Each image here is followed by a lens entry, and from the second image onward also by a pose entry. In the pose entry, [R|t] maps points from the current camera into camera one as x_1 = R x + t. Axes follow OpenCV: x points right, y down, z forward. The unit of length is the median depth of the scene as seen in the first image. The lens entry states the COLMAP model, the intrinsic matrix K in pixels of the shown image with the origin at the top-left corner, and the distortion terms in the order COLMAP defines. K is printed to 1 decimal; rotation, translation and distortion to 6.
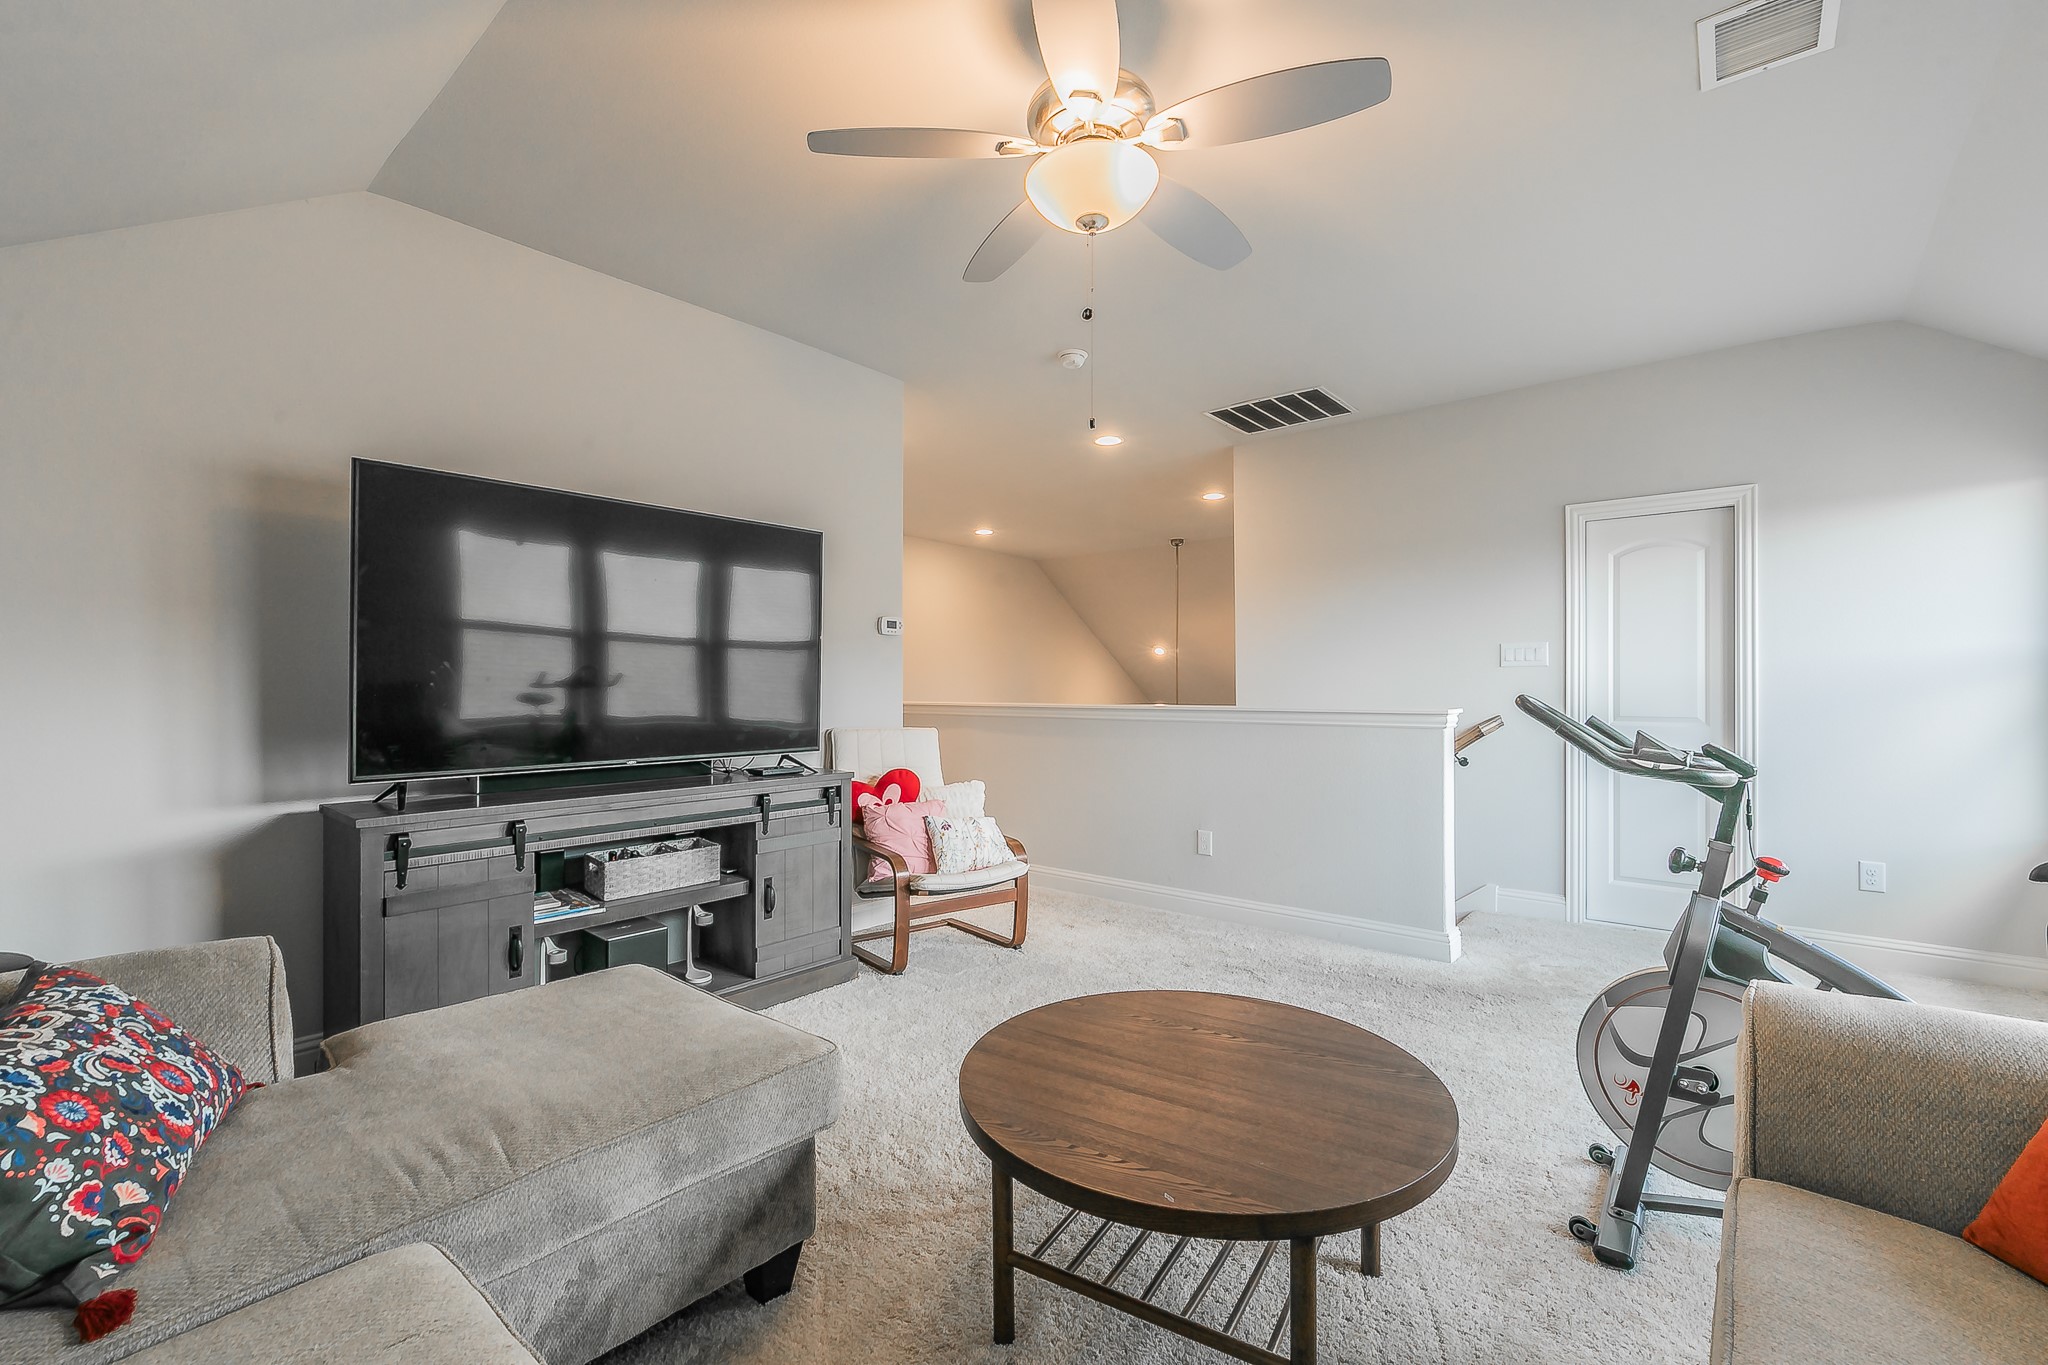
lens RADIAL K [[885.4, 0, 1023.6], [0, 885.4, 684.8], [0, 0, 1]] dist [0.003491, -0.000558]
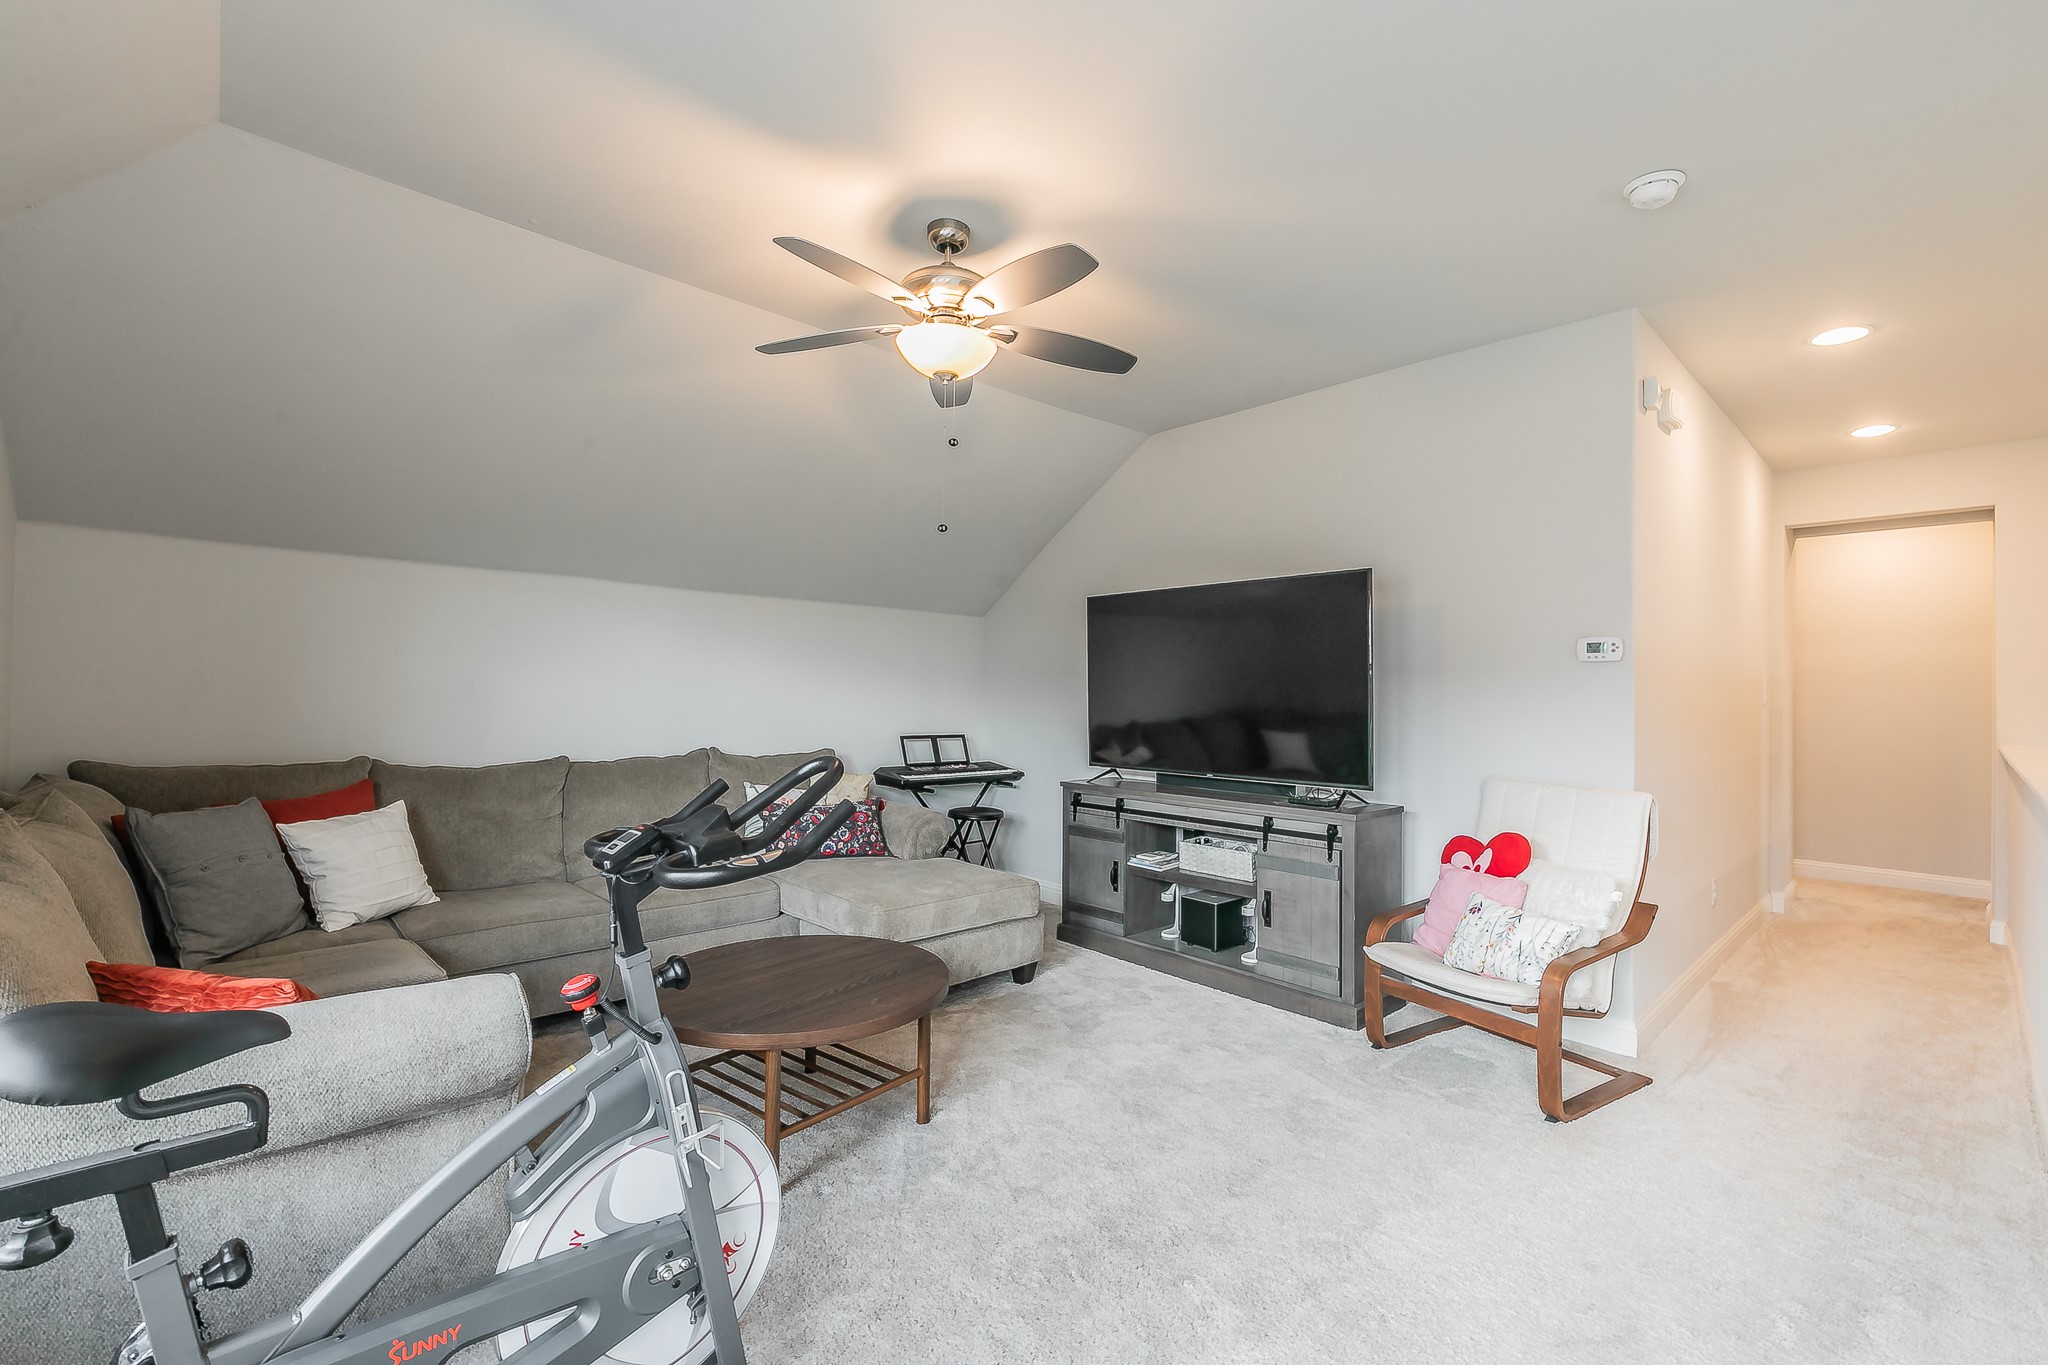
lens RADIAL K [[885.4, 0, 1023.9], [0, 885.4, 682.4], [0, 0, 1]] dist [0.003491, -0.000558]
pose [[-0.145658, -0.020098, -0.989131, 0.912055], [-0.006241, 0.999792, -0.019396, -0.026962], [0.989315, 0.003348, -0.145753, 0.878896]]
